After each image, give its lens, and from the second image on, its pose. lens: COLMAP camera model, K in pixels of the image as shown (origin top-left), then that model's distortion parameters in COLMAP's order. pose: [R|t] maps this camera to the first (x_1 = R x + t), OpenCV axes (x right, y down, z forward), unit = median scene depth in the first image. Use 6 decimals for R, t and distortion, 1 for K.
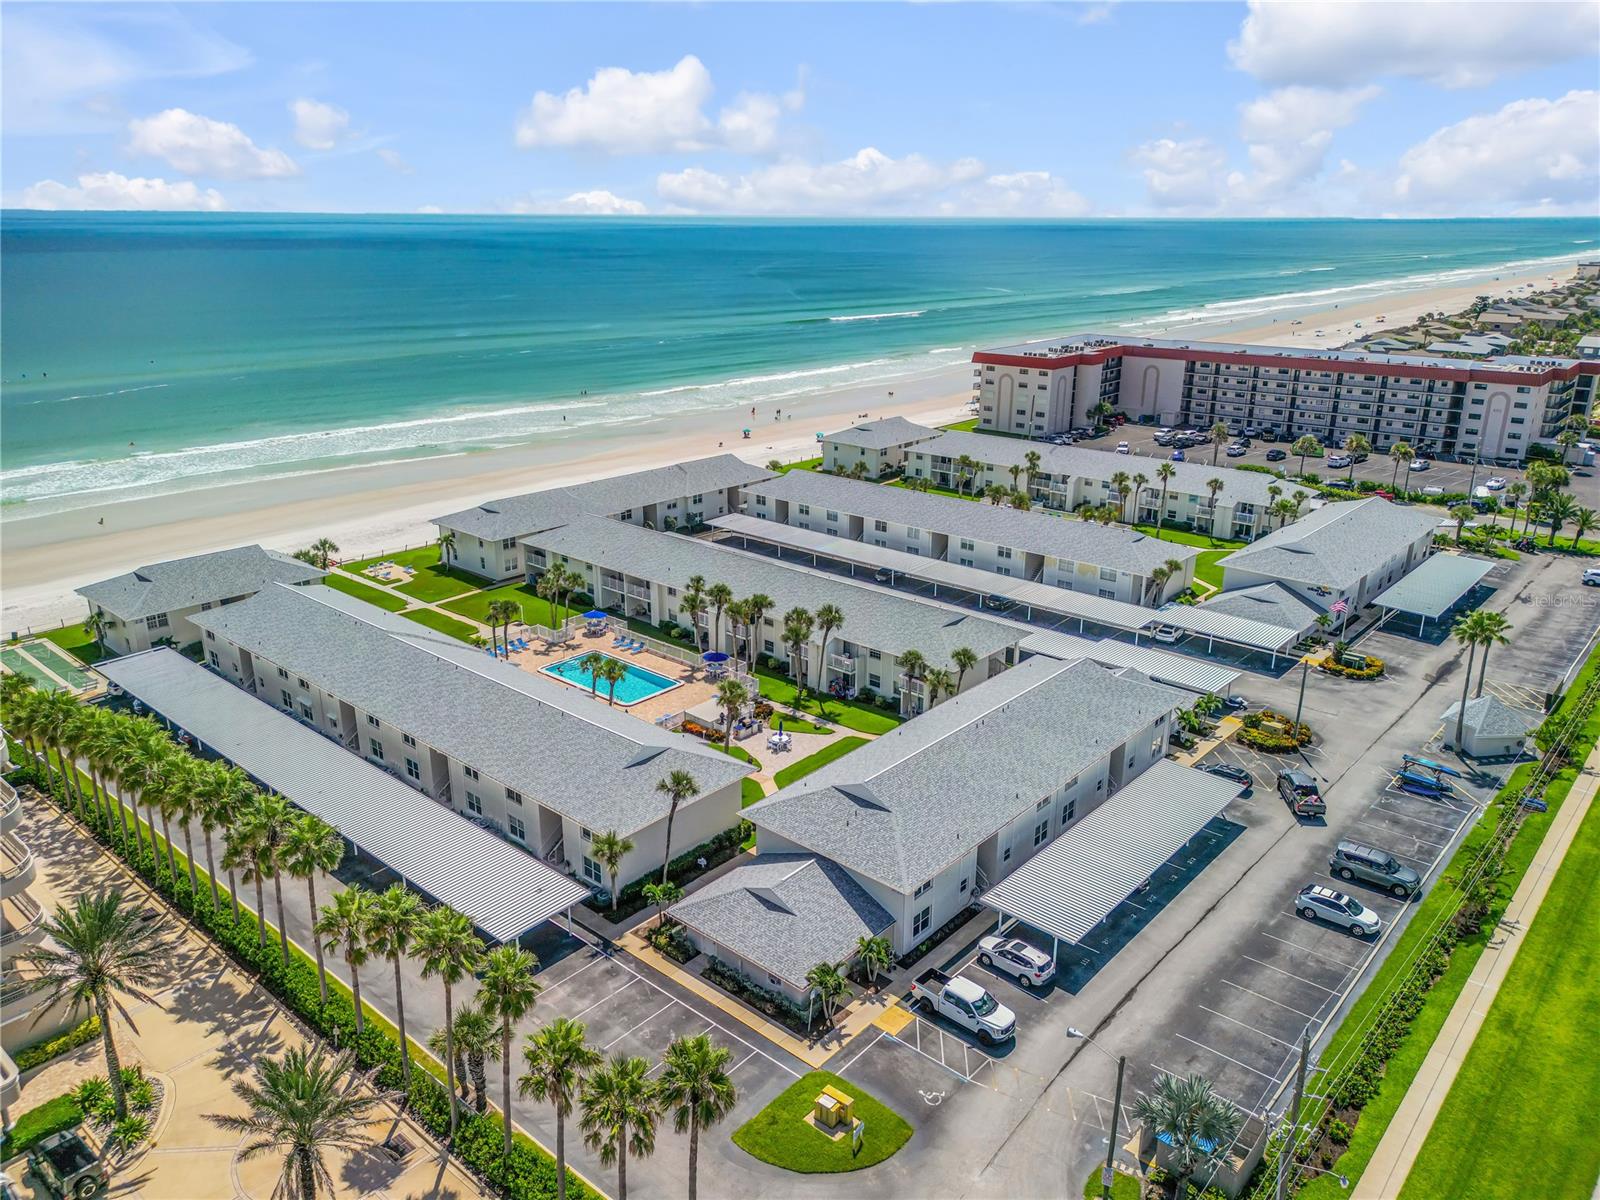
lens RADIAL K [[1136.2, 0, 798.6], [0, 1136.2, 607.6], [0, 0, 1]] dist [0.088026, -0.089012]
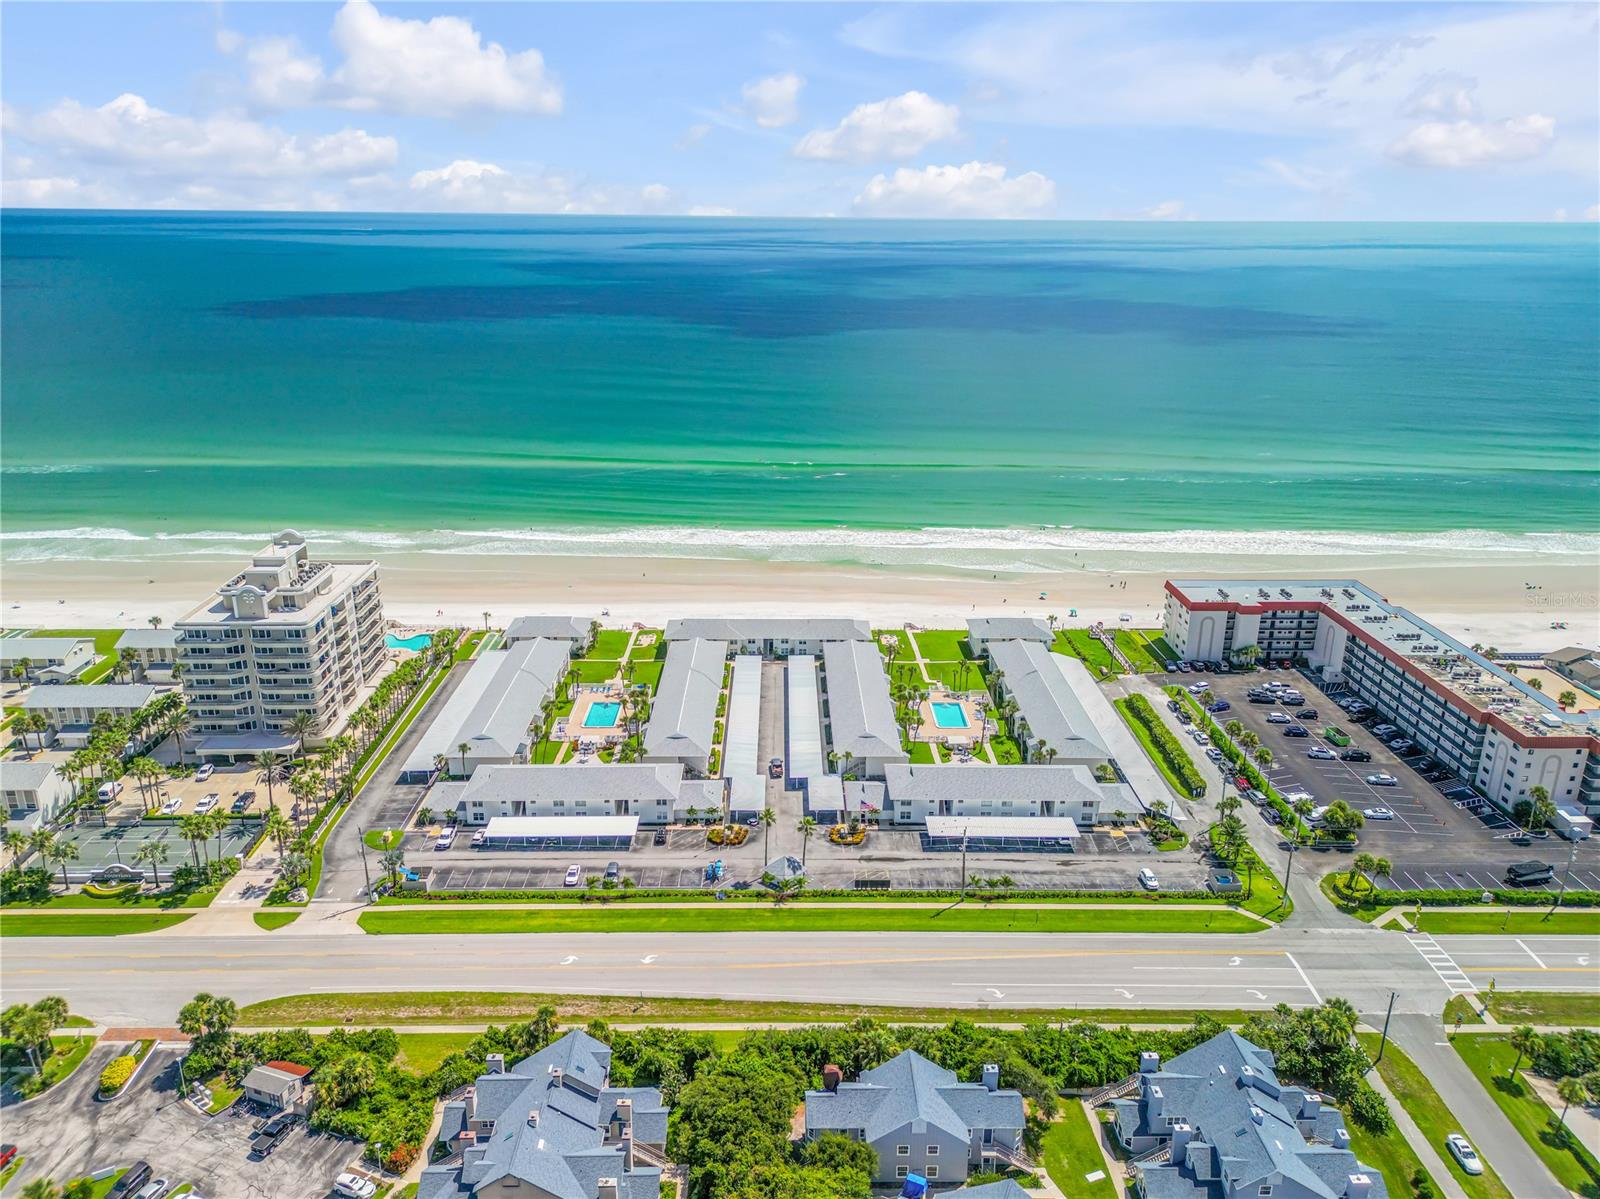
lens RADIAL K [[1136.2, 0, 798.6], [0, 1136.2, 607.1], [0, 0, 1]] dist [0.088026, -0.089012]
pose [[0.670362, 0.238579, -0.702634, 1.484265], [-0.244455, 0.965049, 0.094455, -0.413076], [0.700612, 0.108444, 0.705254, -0.316397]]
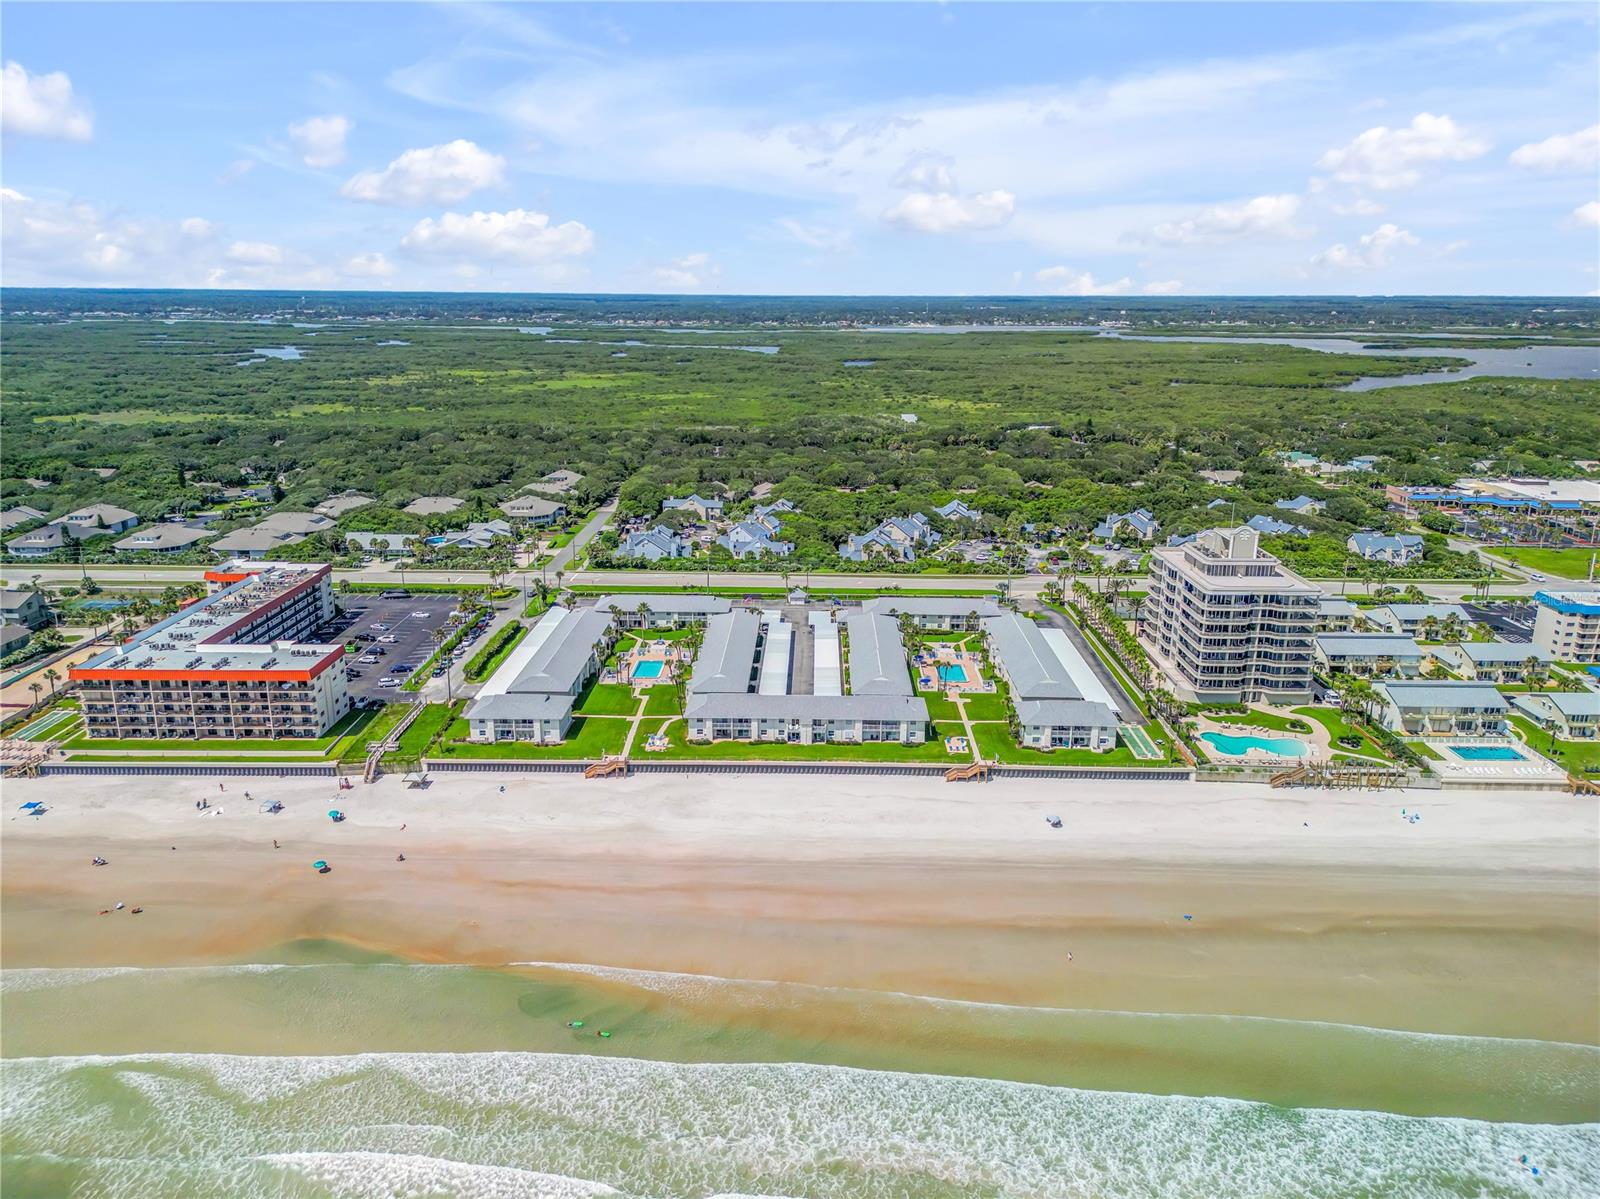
lens RADIAL K [[1136.2, 0, 798.6], [0, 1136.2, 607.1], [0, 0, 1]] dist [0.088026, -0.089012]
pose [[-0.645519, -0.211997, 0.733732, -1.638014], [0.240957, 0.855107, 0.459055, -1.211869], [-0.724737, 0.473127, -0.500906, 2.244234]]
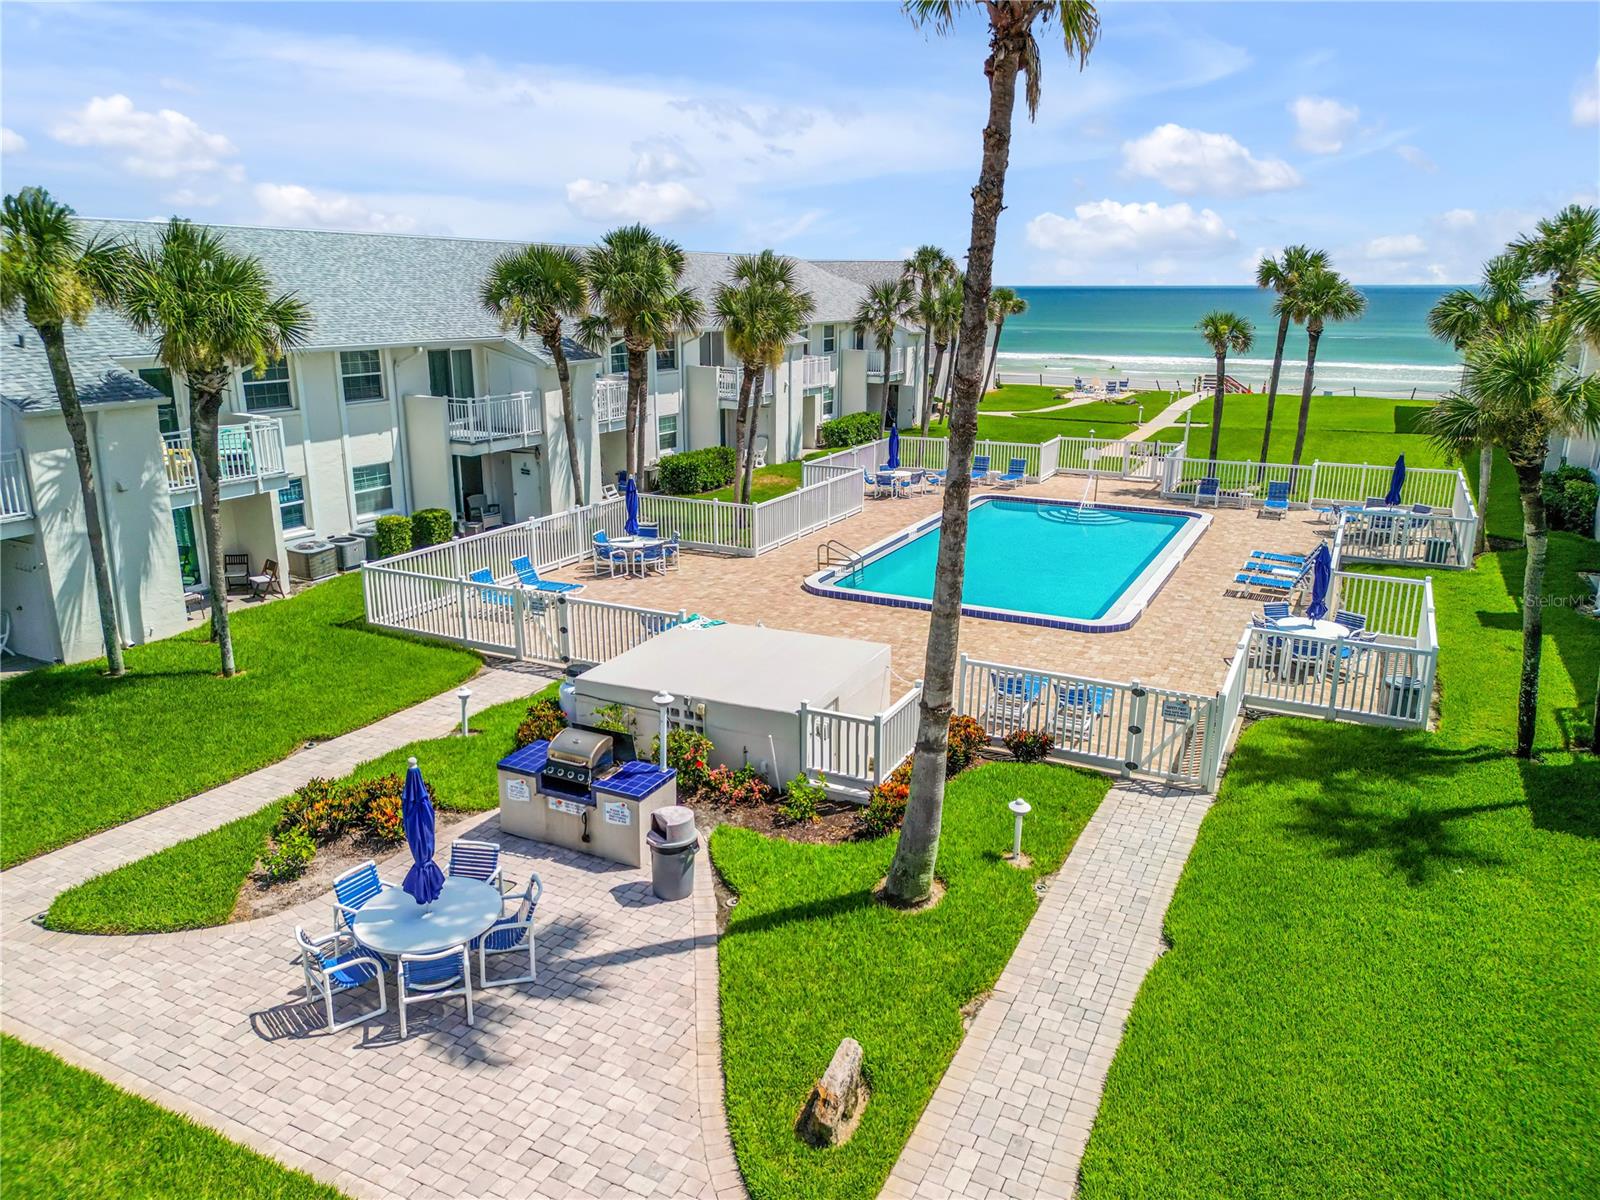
lens RADIAL K [[1127.7, 0, 800.0], [0, 1127.7, 600.0], [0, 0, 1]] dist [0.094317, -0.107613]
pose [[0.249786, 0.257301, -0.933490, 0.488330], [-0.319892, 0.931849, 0.171251, -0.111663], [0.913934, 0.255840, 0.315071, 1.230145]]
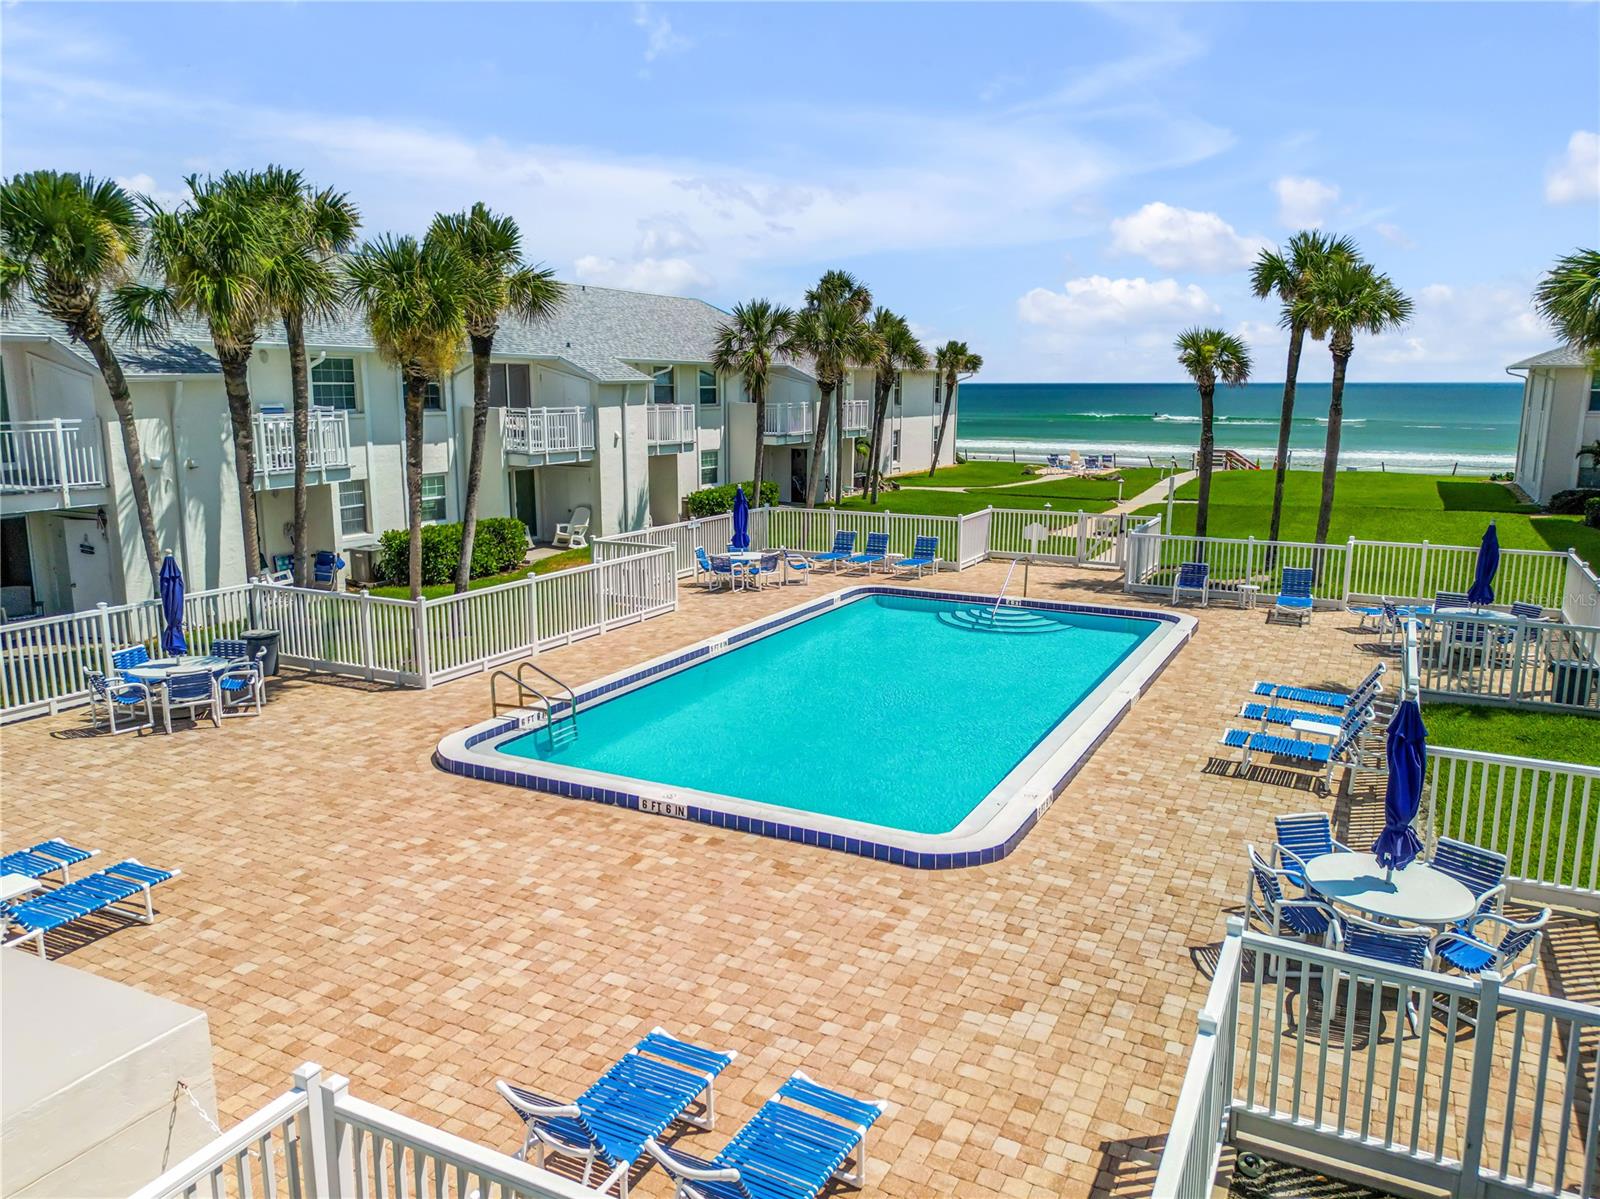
lens RADIAL K [[1145.0, 0, 795.1], [0, 1145.0, 596.6], [0, 0, 1]] dist [0.097117, -0.109819]
pose [[0.237504, 0.175792, -0.955348, 0.406032], [-0.318530, 0.943204, 0.094369, -0.115940], [0.917677, 0.281894, 0.280010, 1.295312]]
